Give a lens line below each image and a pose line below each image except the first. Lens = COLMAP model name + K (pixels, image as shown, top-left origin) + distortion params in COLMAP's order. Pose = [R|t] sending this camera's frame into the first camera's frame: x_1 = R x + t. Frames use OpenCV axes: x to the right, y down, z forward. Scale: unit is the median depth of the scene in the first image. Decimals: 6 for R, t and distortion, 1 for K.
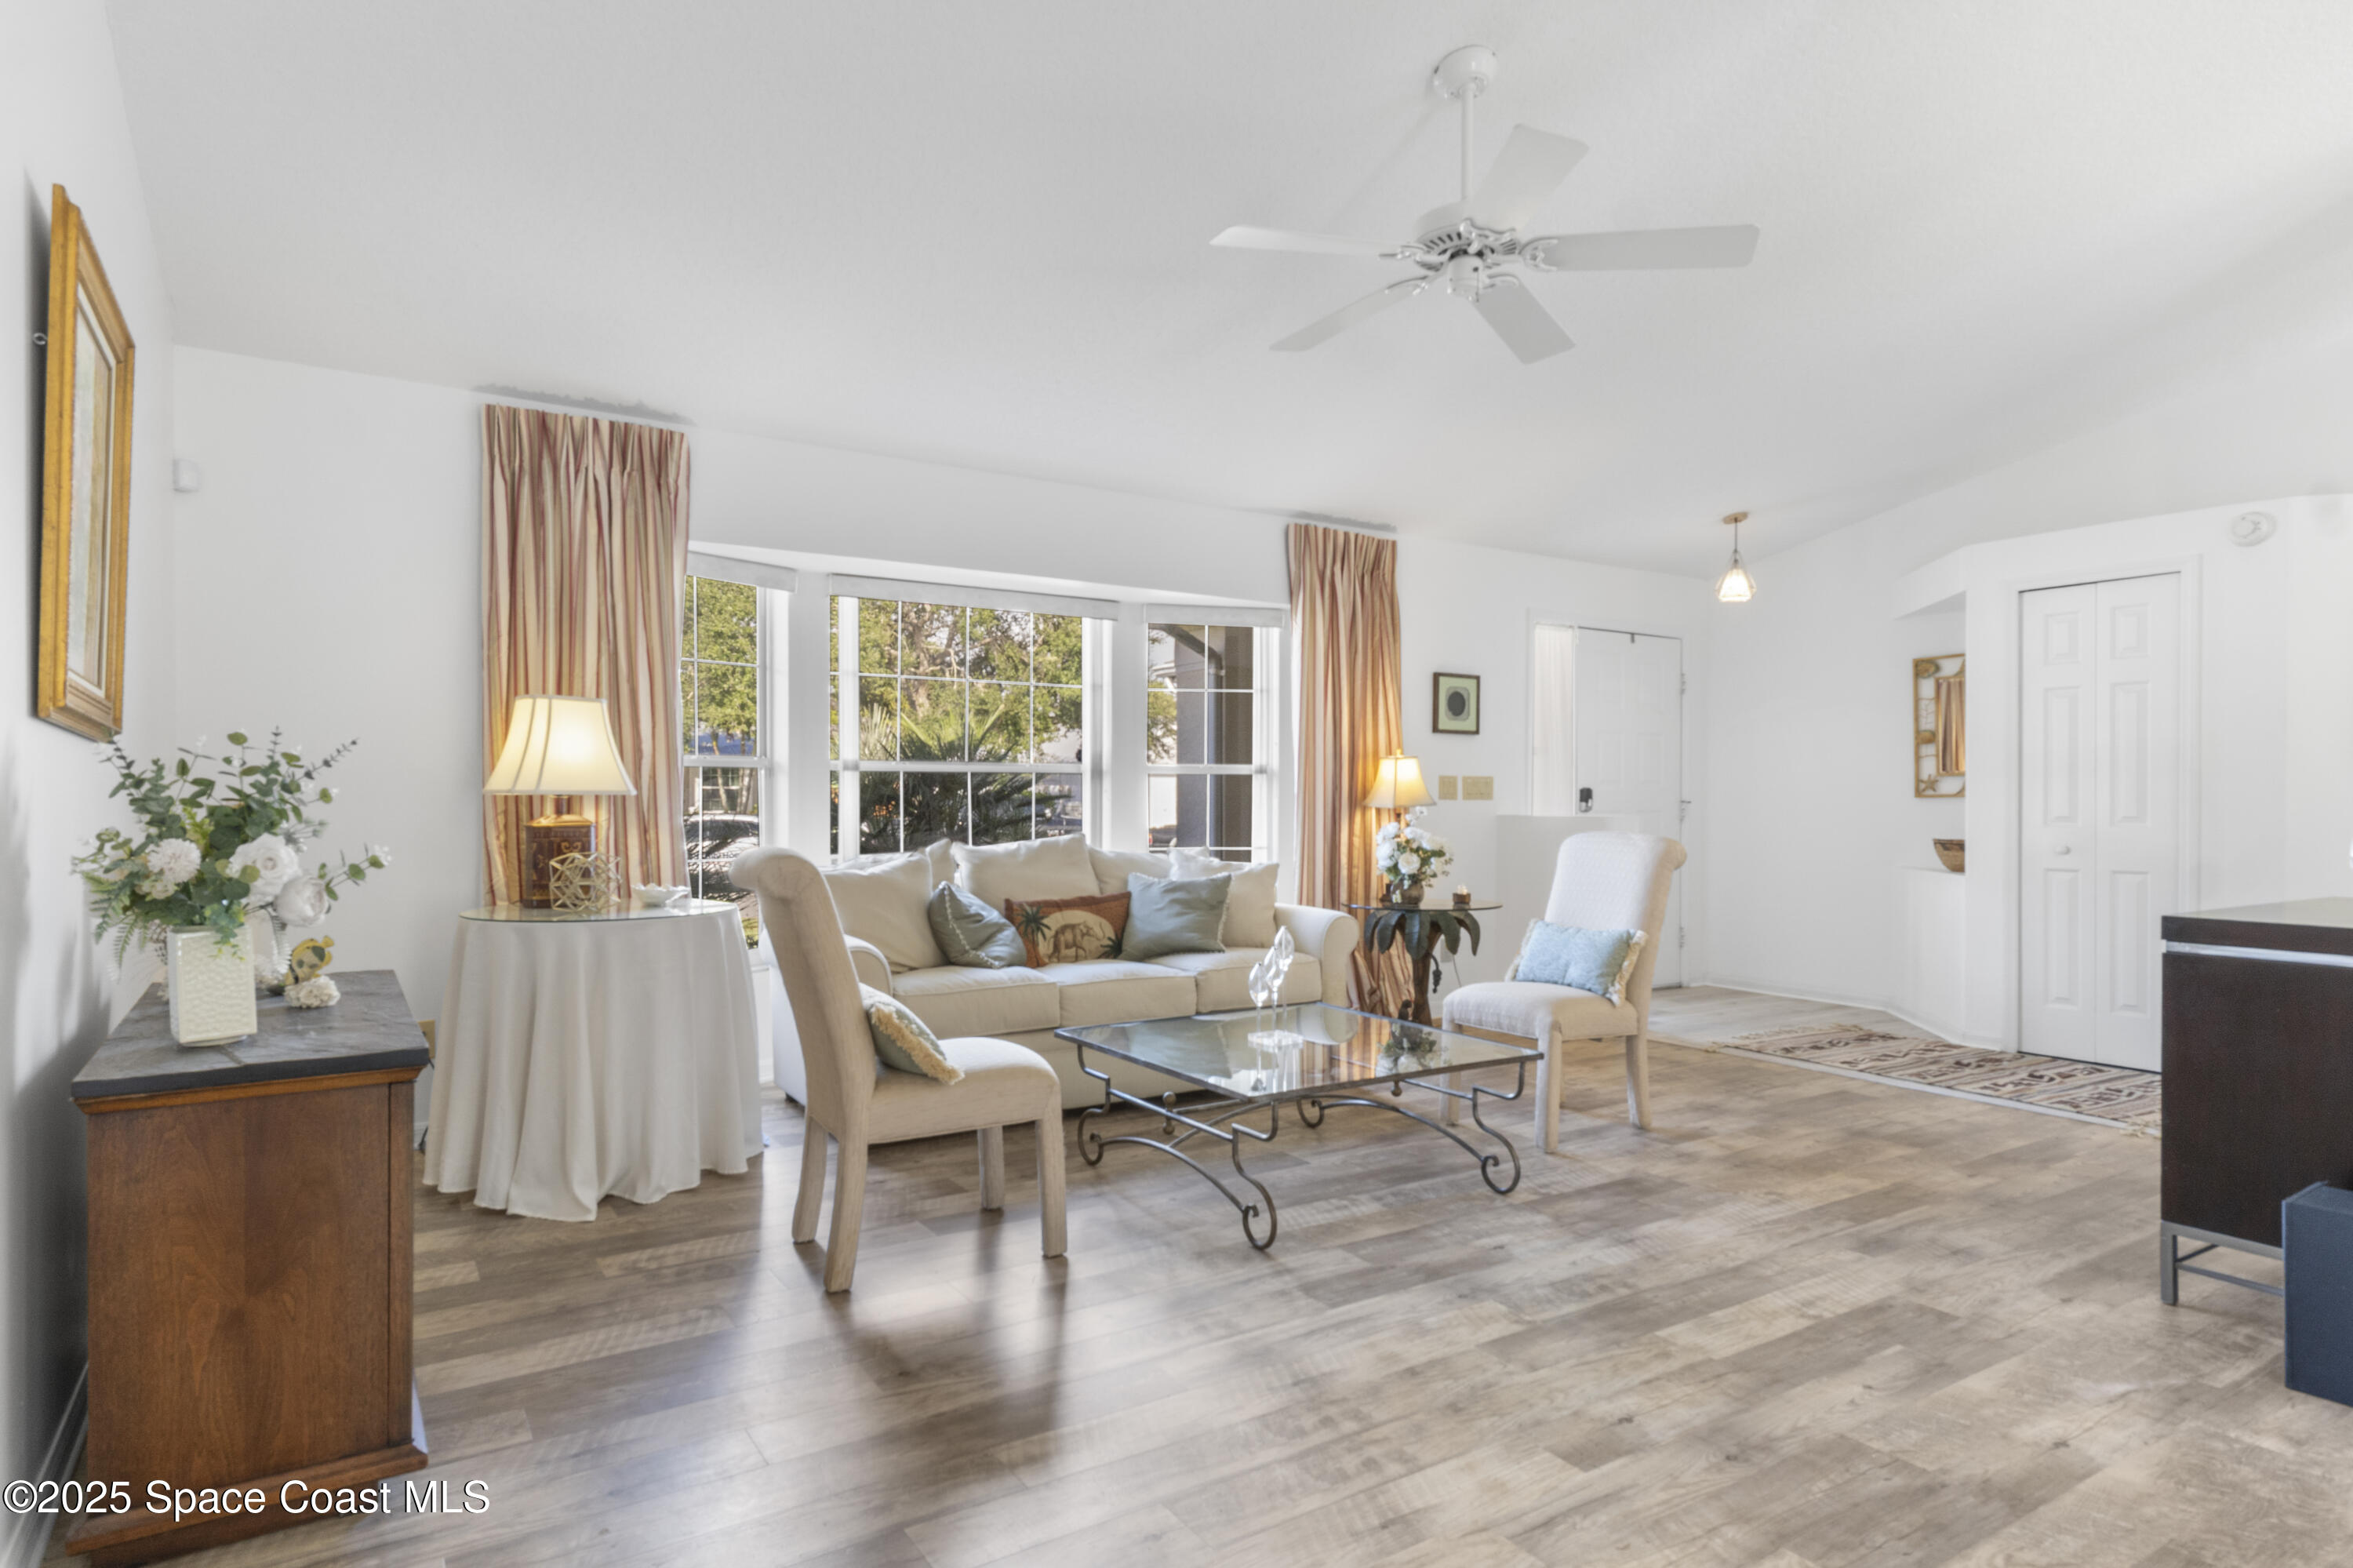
lens RADIAL K [[1310.8, 0, 1172.5], [0, 1310.8, 777.4], [0, 0, 1]] dist [0.022763, 0.000586]
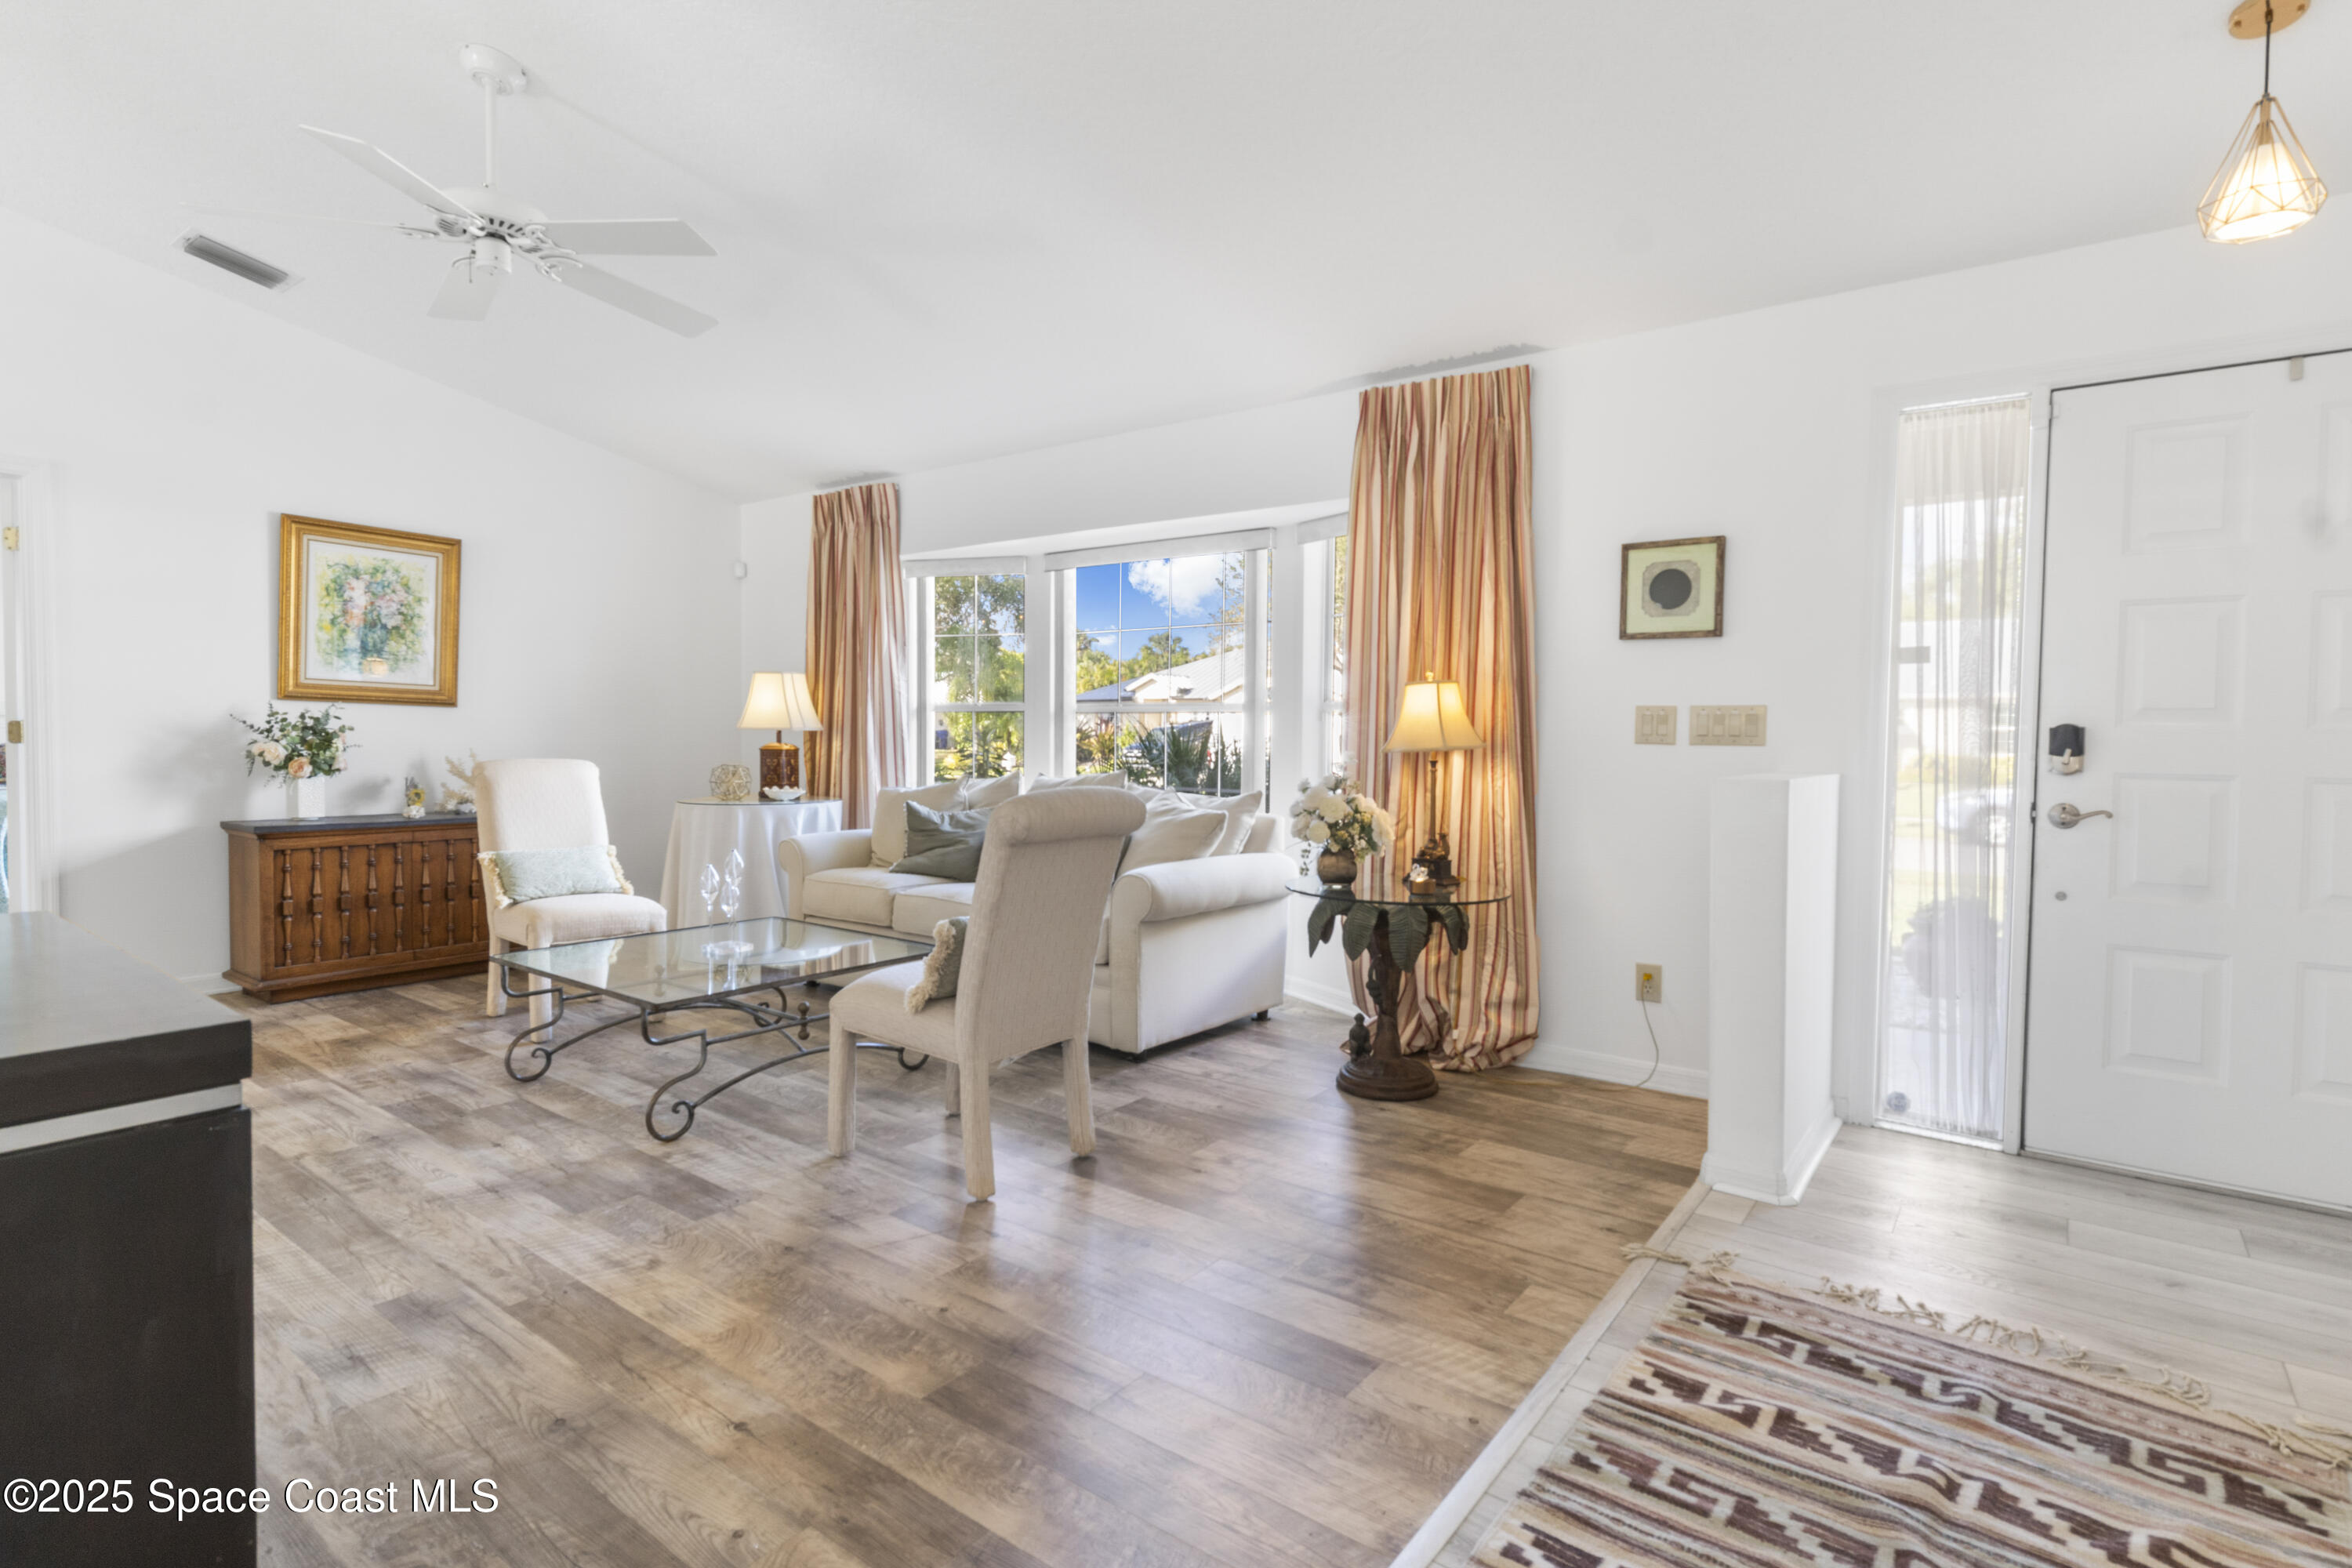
lens RADIAL K [[1152.0, 0, 1163.6], [0, 1152.0, 771.2], [0, 0, 1]] dist [-0.000368, 0.001735]
pose [[0.333937, 0.029335, -0.942139, 1.187548], [0.001227, 0.999501, 0.031556, 0.021776], [0.942594, -0.011694, 0.333735, 1.094485]]
